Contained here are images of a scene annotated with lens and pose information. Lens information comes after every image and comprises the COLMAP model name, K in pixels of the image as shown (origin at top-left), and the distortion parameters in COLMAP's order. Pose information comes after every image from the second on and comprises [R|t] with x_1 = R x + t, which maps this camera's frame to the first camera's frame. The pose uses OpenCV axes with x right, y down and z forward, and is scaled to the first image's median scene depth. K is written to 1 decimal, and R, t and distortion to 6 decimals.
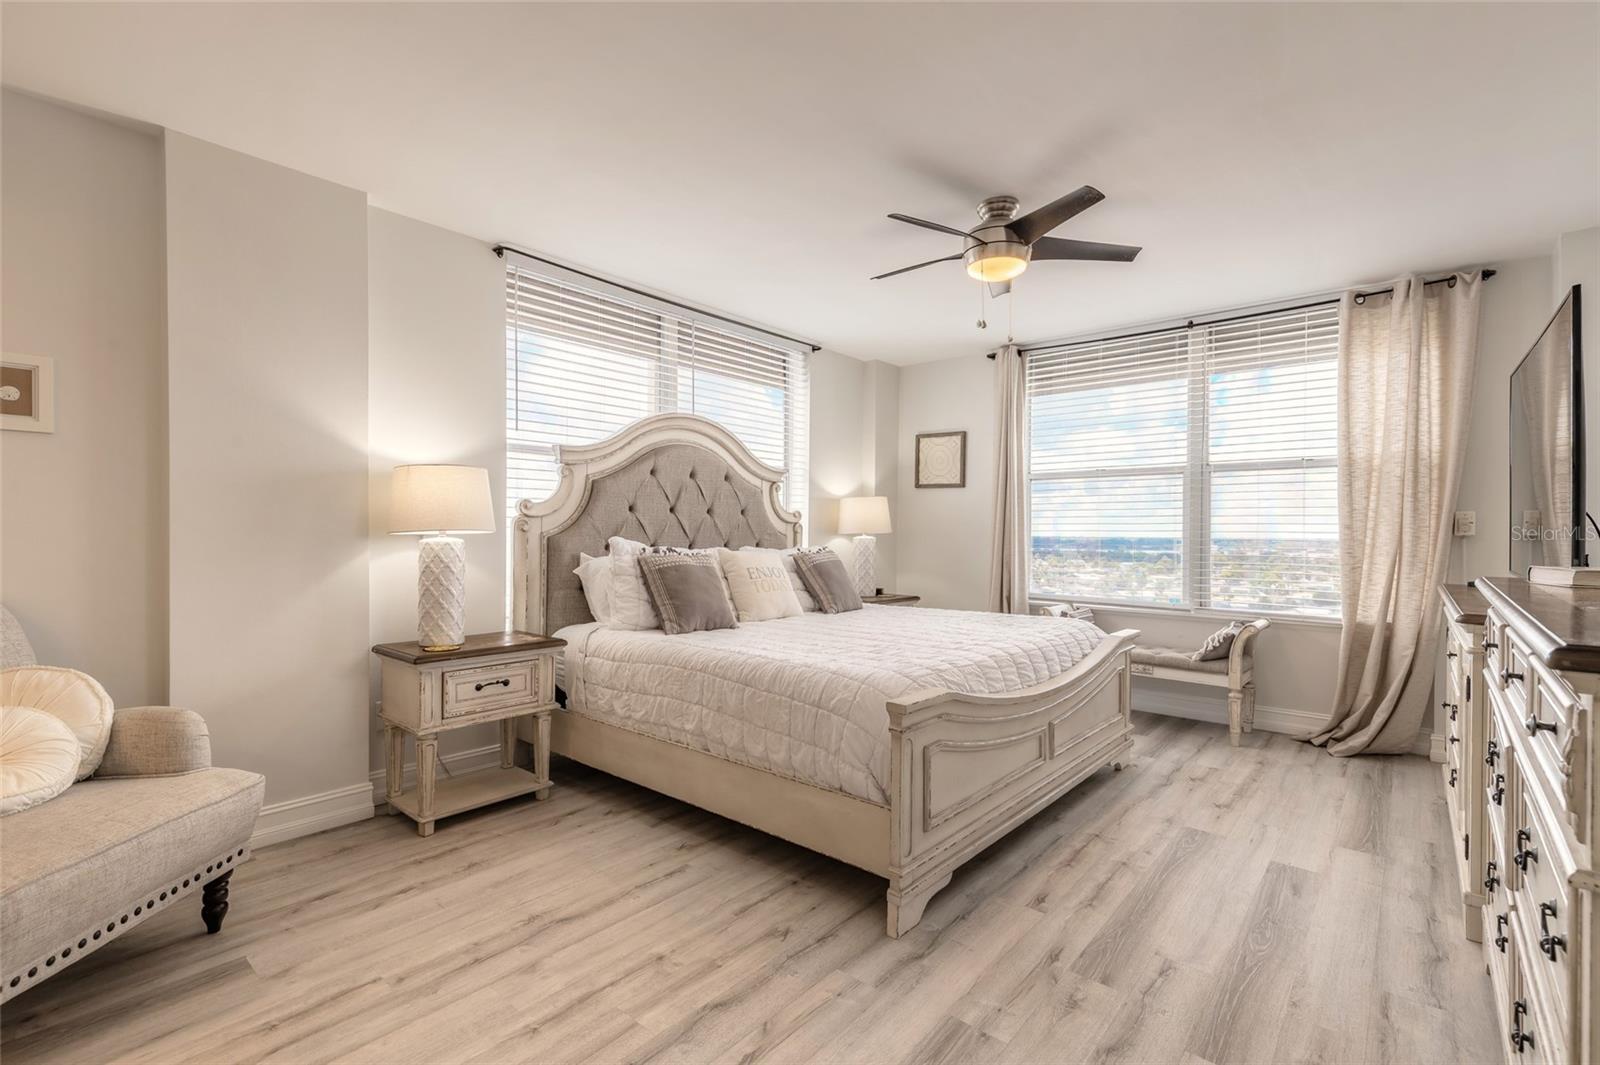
lens RADIAL K [[723.7, 0, 795.7], [0, 723.7, 533.8], [0, 0, 1]] dist [0.009829, -0.001429]
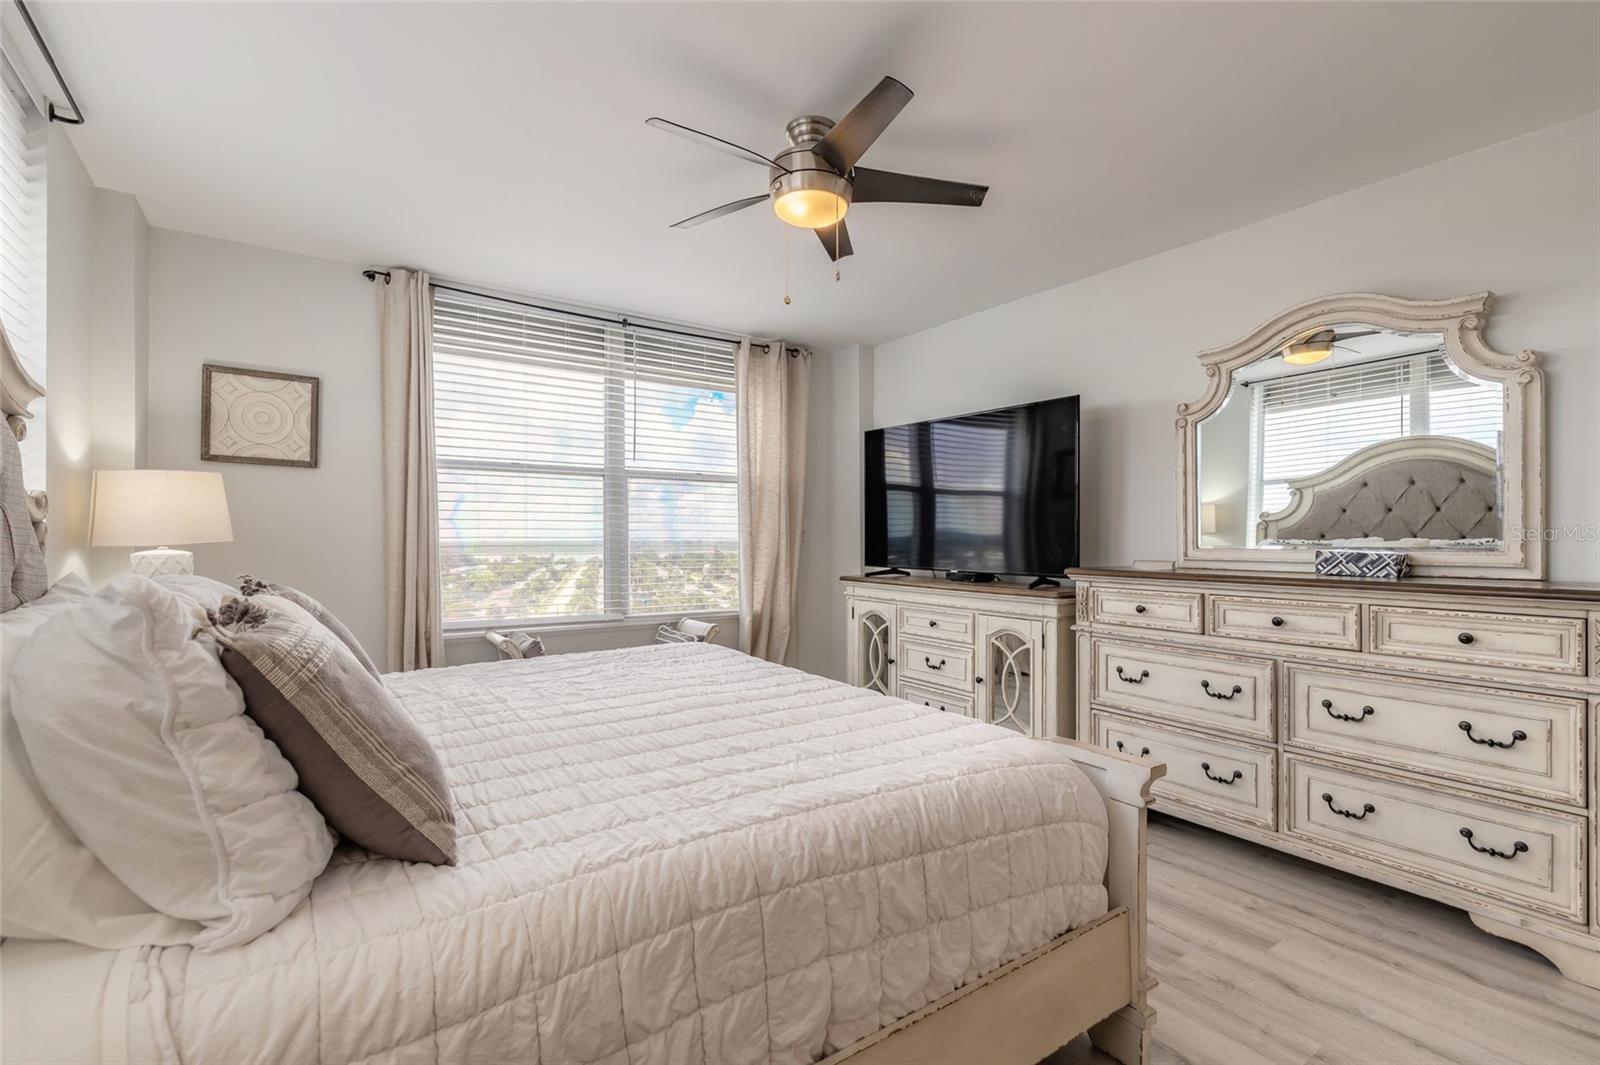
lens RADIAL K [[723.7, 0, 800.8], [0, 723.7, 535.1], [0, 0, 1]] dist [0.009829, -0.001429]
pose [[0.248530, -0.005789, 0.968607, -0.321799], [-0.000647, 0.999981, 0.006143, -0.012201], [-0.968624, -0.002154, 0.248521, 0.522818]]
